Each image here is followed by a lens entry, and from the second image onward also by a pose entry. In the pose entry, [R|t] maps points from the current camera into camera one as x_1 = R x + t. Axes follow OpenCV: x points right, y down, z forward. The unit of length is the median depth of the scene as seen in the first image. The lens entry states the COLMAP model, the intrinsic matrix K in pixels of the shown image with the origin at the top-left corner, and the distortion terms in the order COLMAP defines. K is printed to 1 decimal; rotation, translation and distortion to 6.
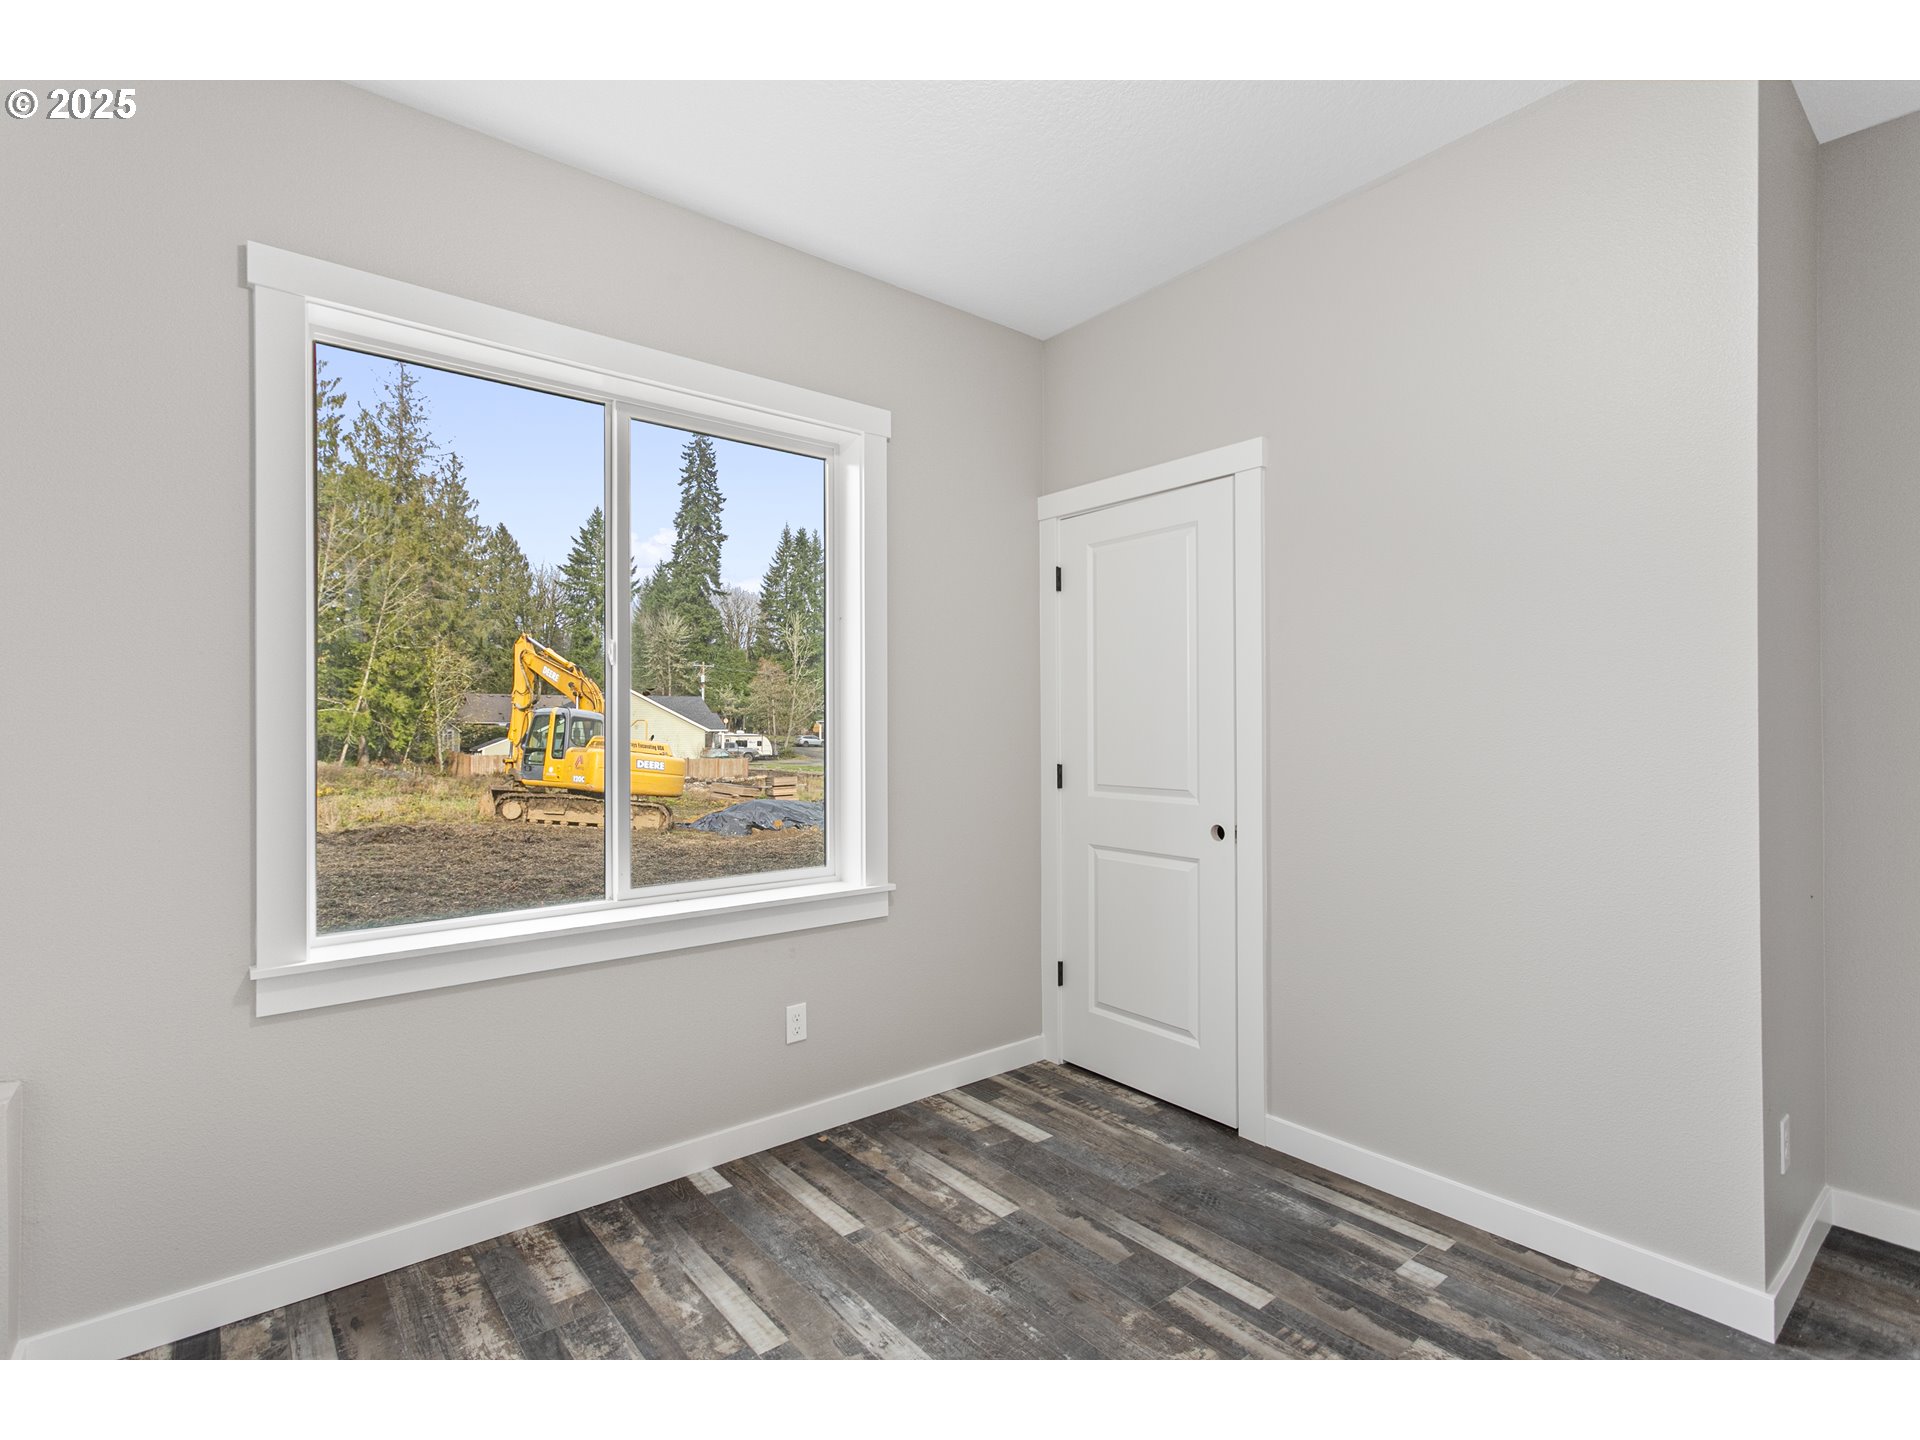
lens RADIAL K [[915.0, 0, 969.0], [0, 915.0, 720.3], [0, 0, 1]] dist [0.002302, -0.000512]
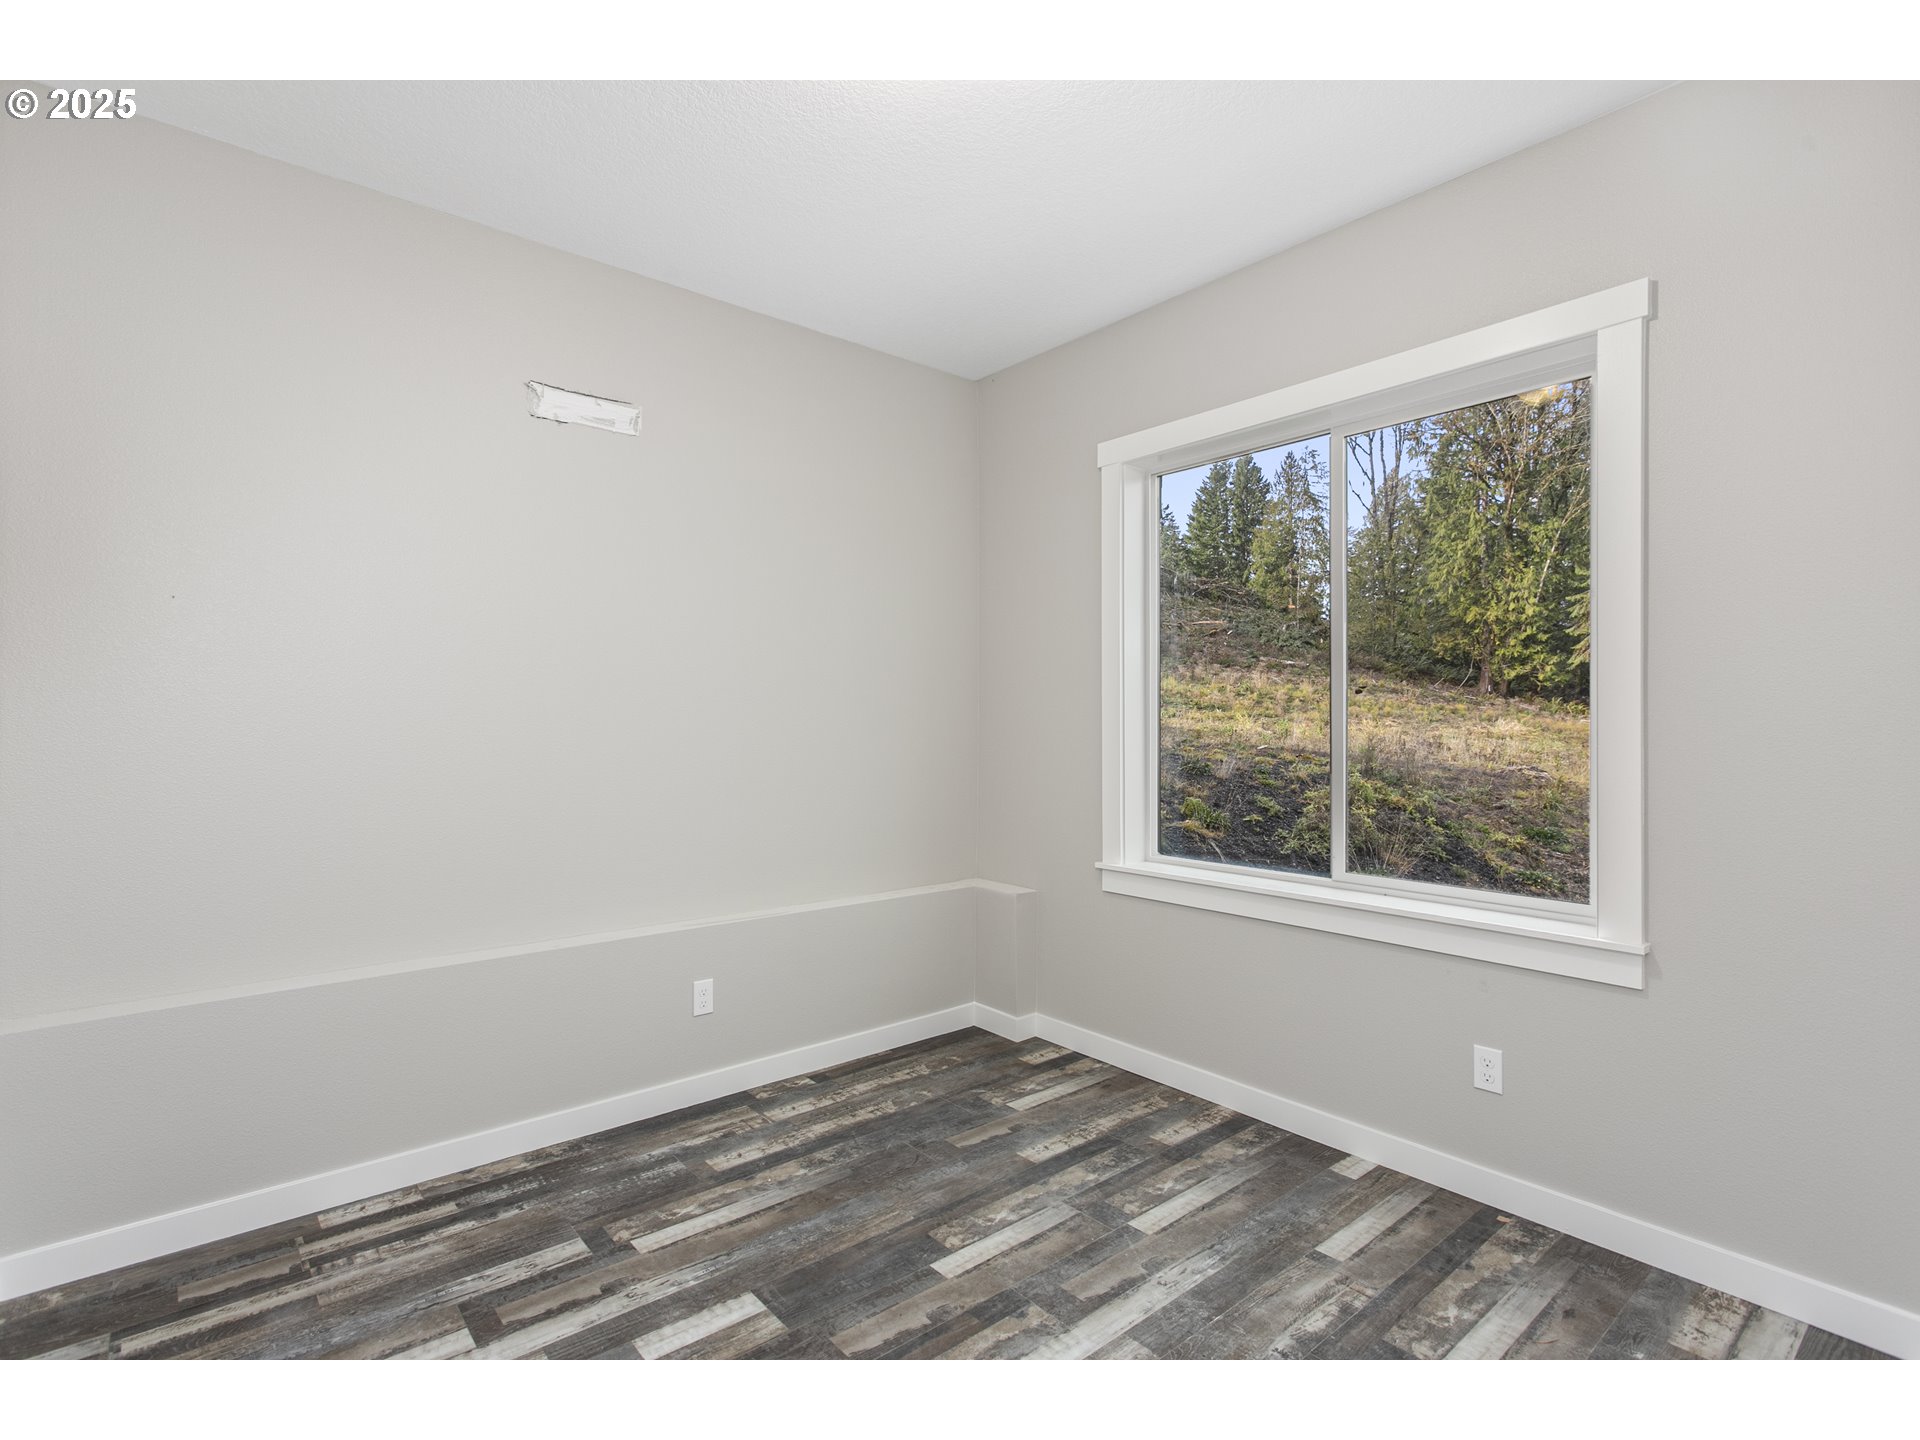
lens RADIAL K [[915.0, 0, 961.5], [0, 915.0, 723.1], [0, 0, 1]] dist [0.002302, -0.000512]
pose [[0.010545, -0.005828, -0.999927, 1.765128], [-0.002740, 0.999979, -0.005858, 0.035509], [0.999941, 0.002802, 0.010529, 1.317678]]
